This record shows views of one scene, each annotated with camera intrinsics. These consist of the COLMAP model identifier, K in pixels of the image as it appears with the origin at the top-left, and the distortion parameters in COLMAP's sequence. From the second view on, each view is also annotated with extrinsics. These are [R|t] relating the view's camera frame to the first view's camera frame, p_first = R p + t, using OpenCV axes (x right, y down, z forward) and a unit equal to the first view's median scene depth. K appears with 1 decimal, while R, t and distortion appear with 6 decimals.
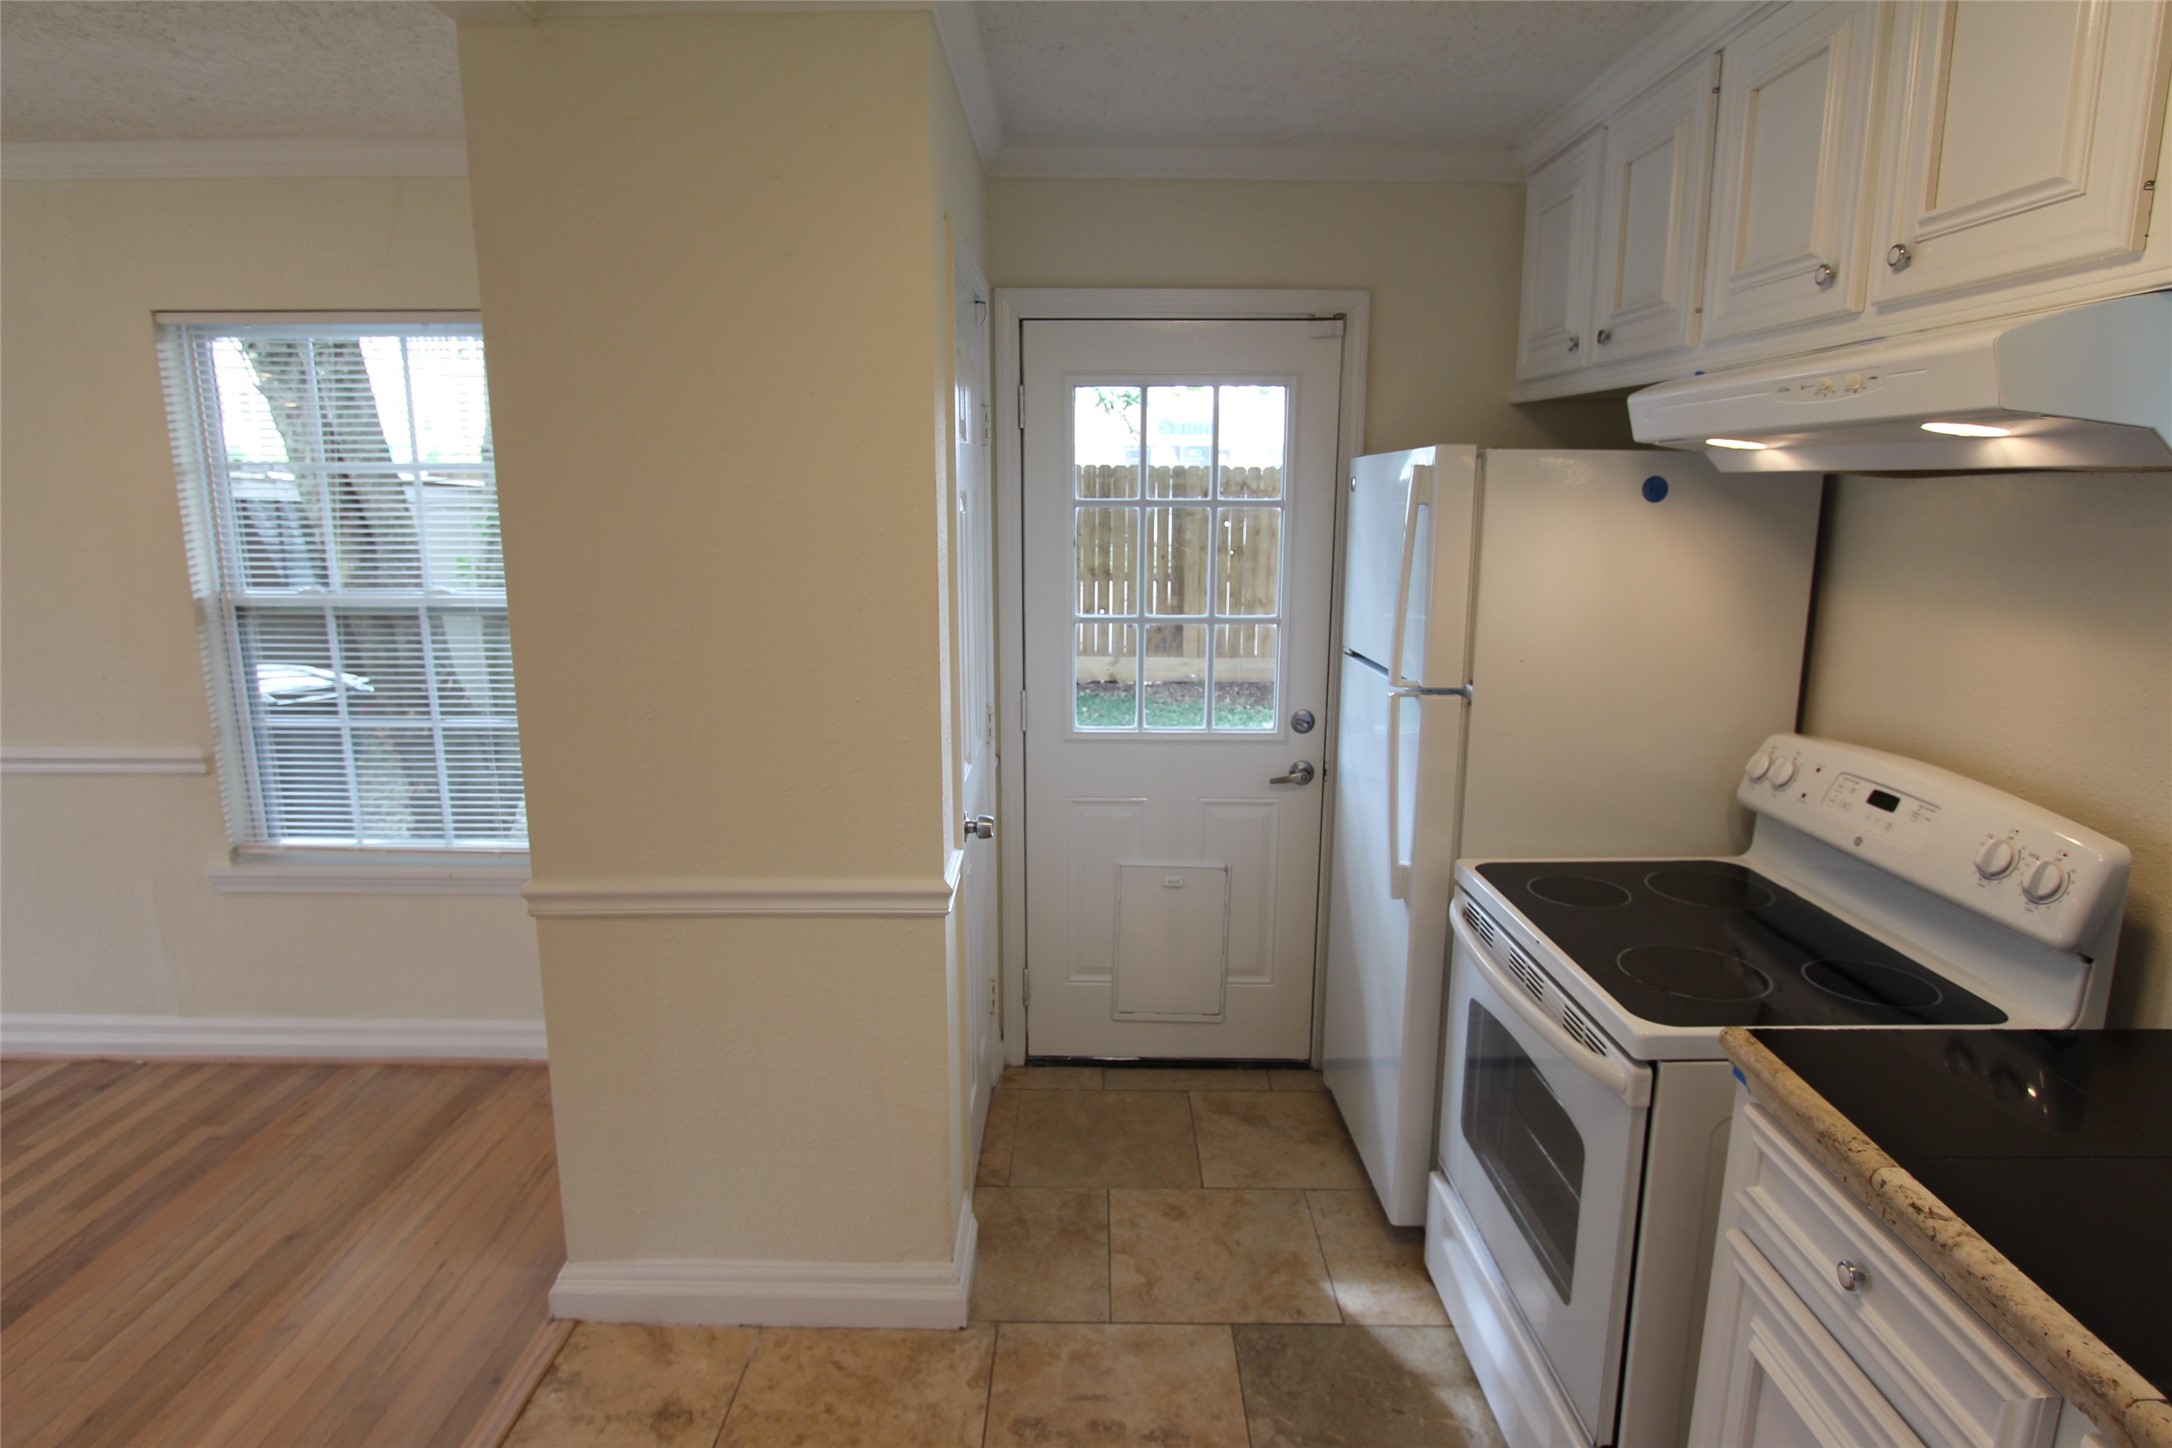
lens RADIAL K [[1171.3, 0, 1070.9], [0, 1171.3, 714.4], [0, 0, 1]] dist [-0.012000, -0.001200]
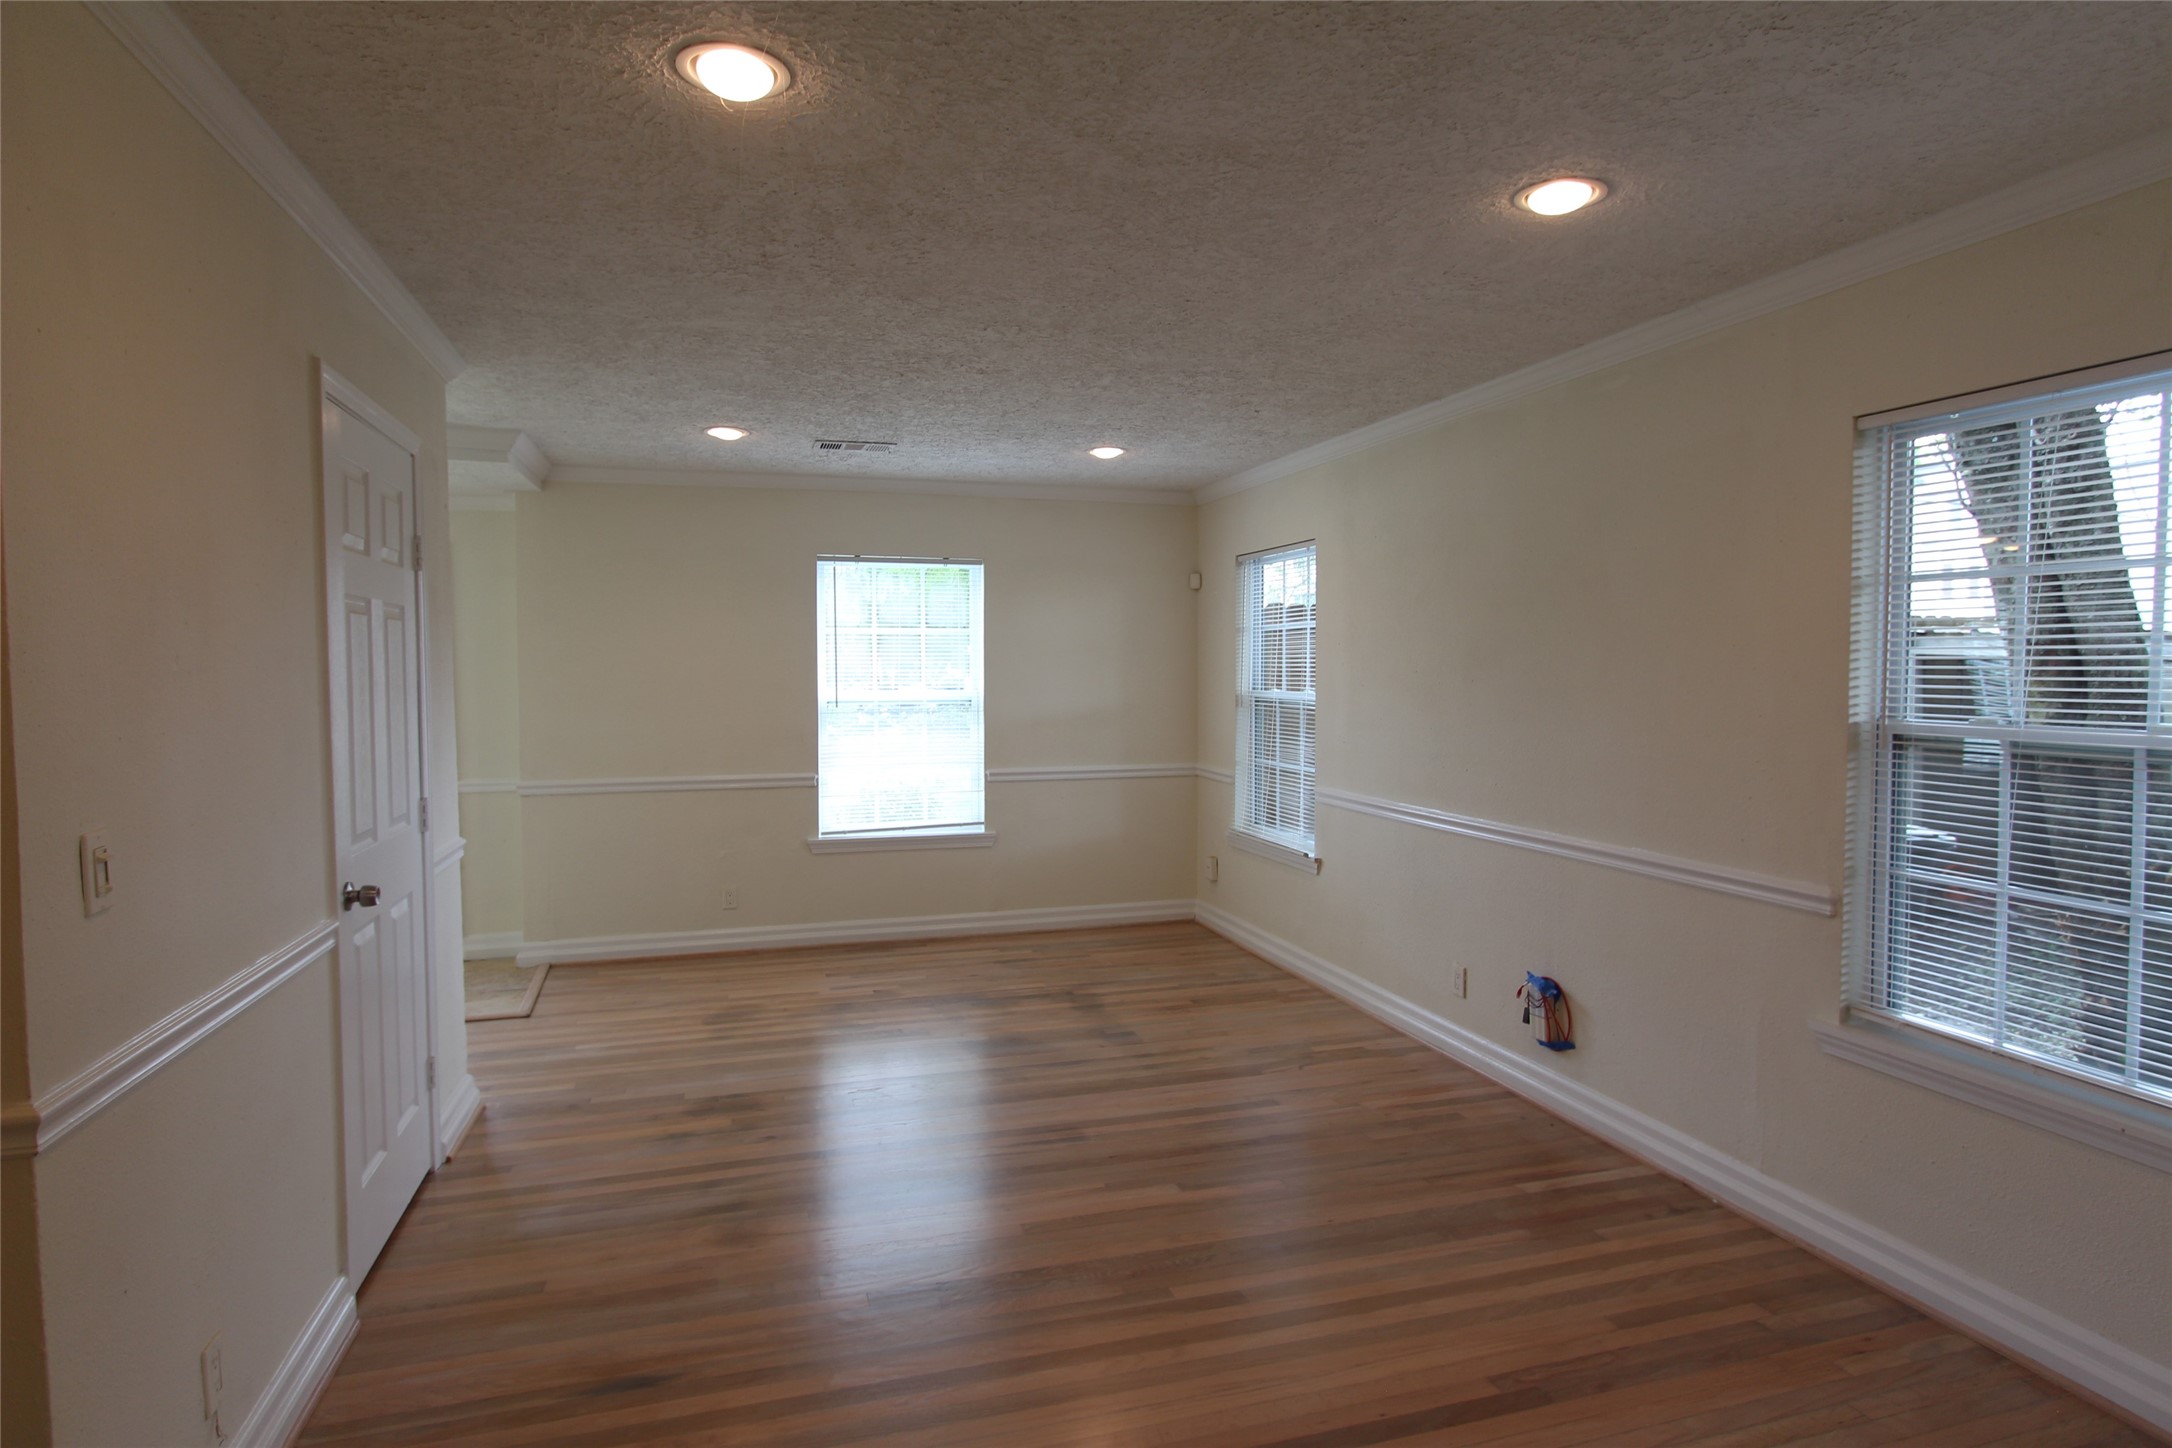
lens RADIAL K [[1171.3, 0, 1093.5], [0, 1171.3, 717.5], [0, 0, 1]] dist [-0.012000, -0.001200]
pose [[0.316486, 0.040456, -0.947734, -0.077944], [-0.181971, 0.983124, -0.018801, 0.020682], [0.930980, 0.178410, 0.318507, 0.157117]]
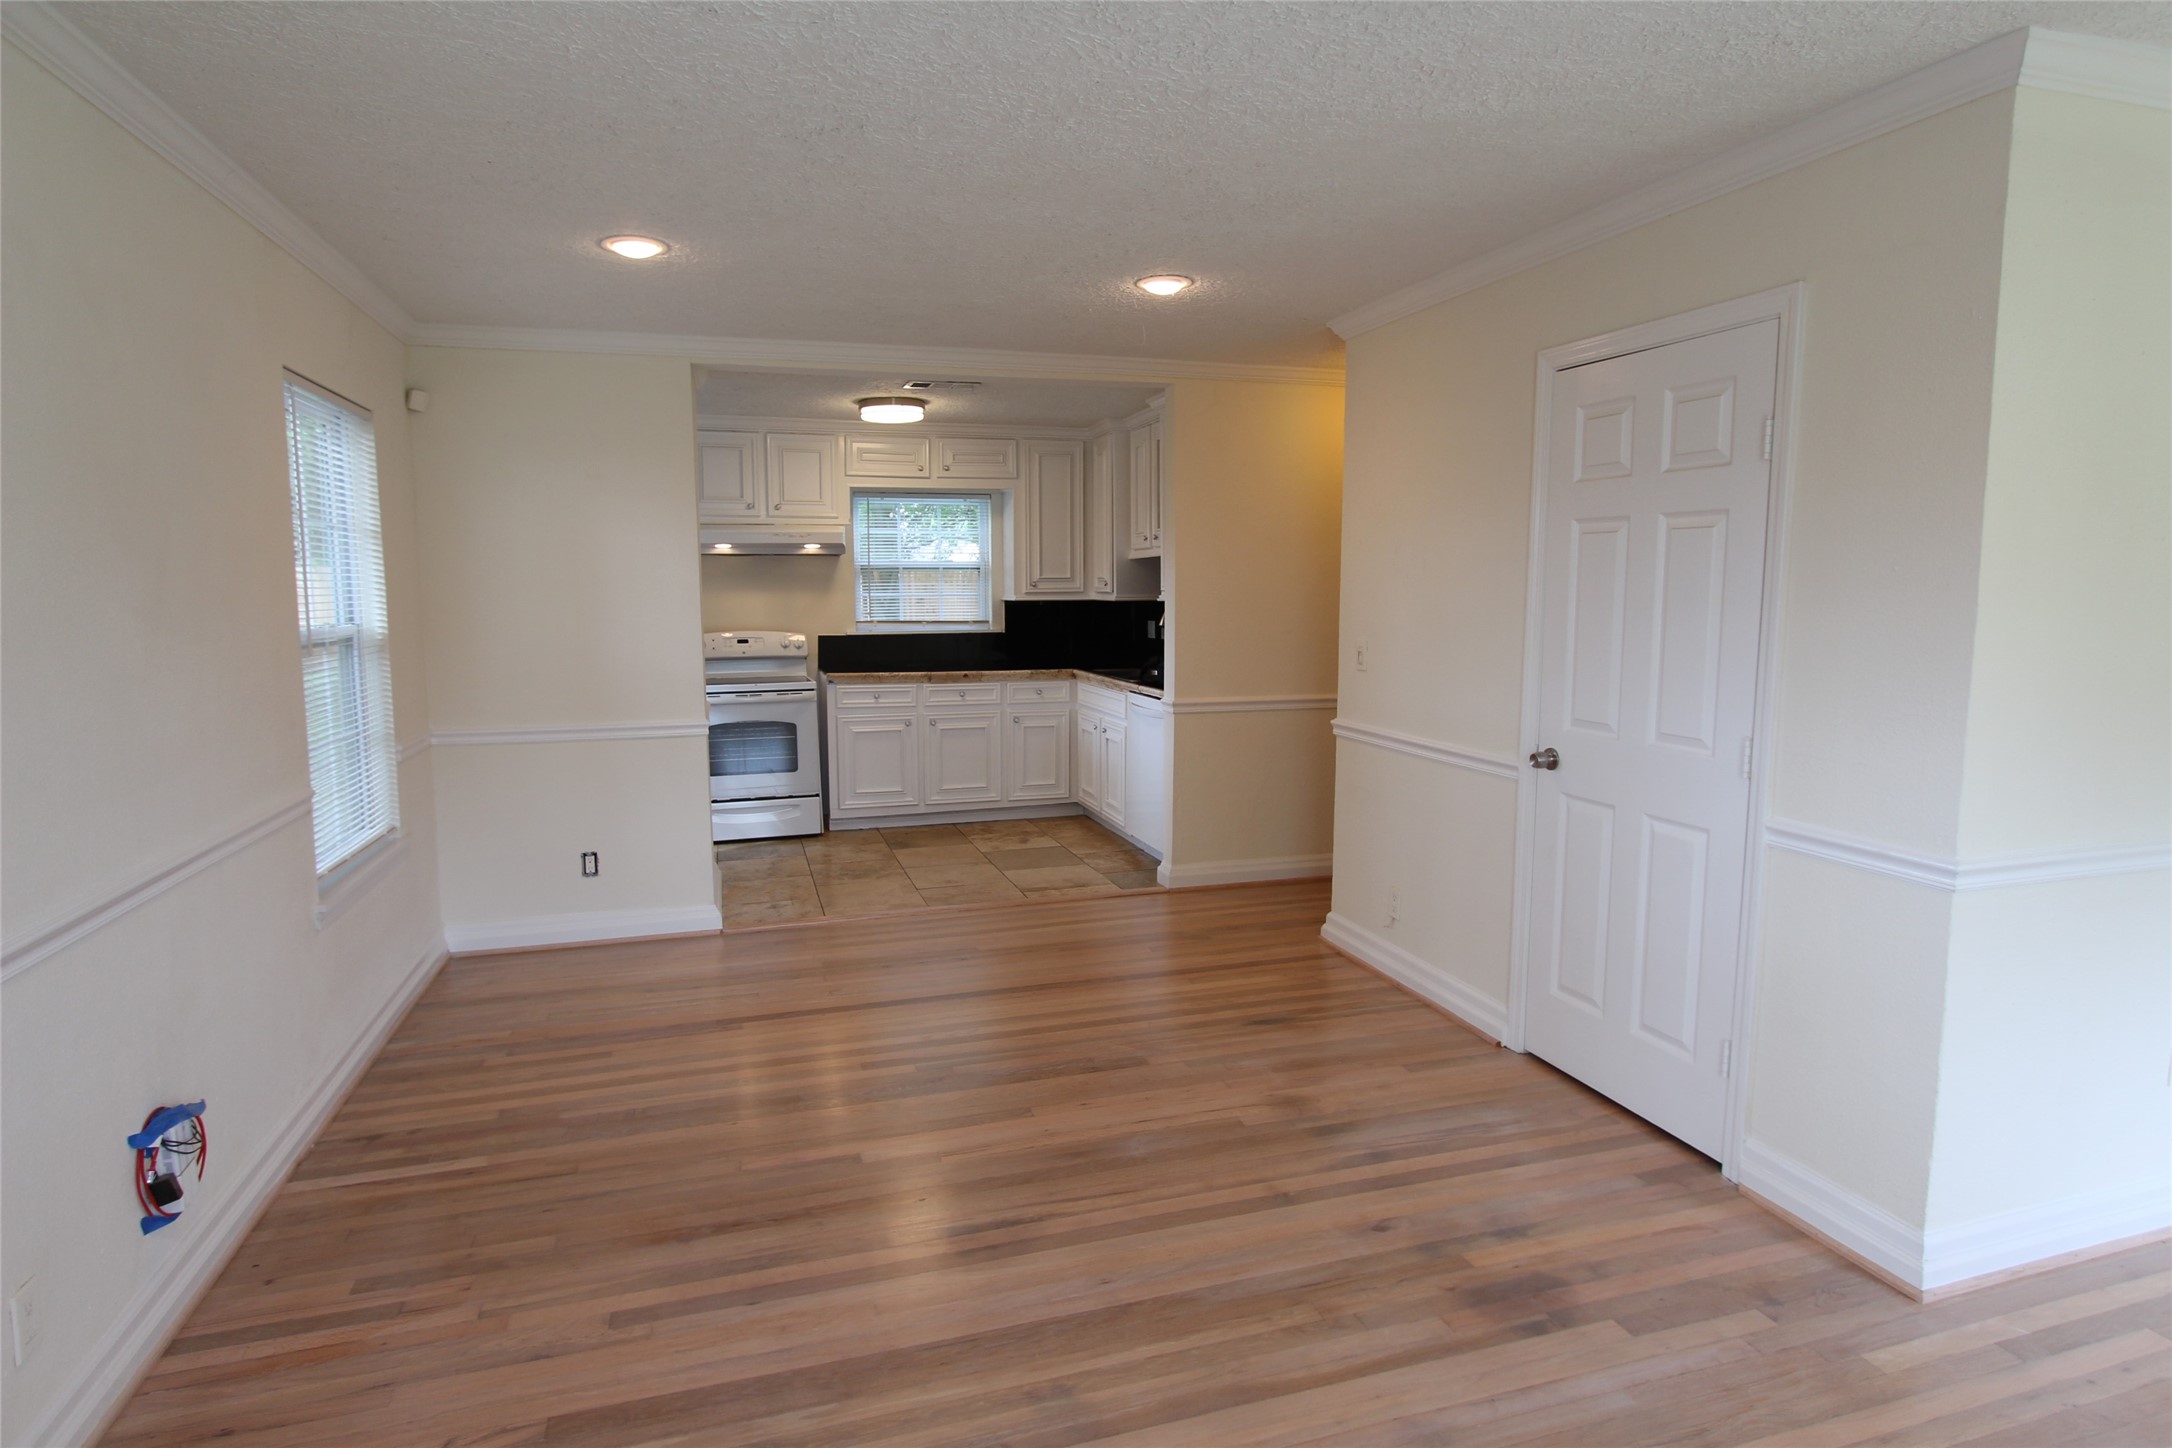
lens RADIAL K [[1171.3, 0, 1083.2], [0, 1171.3, 709.4], [0, 0, 1]] dist [-0.012000, -0.001200]
pose [[-0.309219, -0.100006, 0.945718, -1.918973], [0.186614, 0.968740, 0.163457, -0.074232], [-0.932501, 0.227028, -0.280891, 0.644927]]
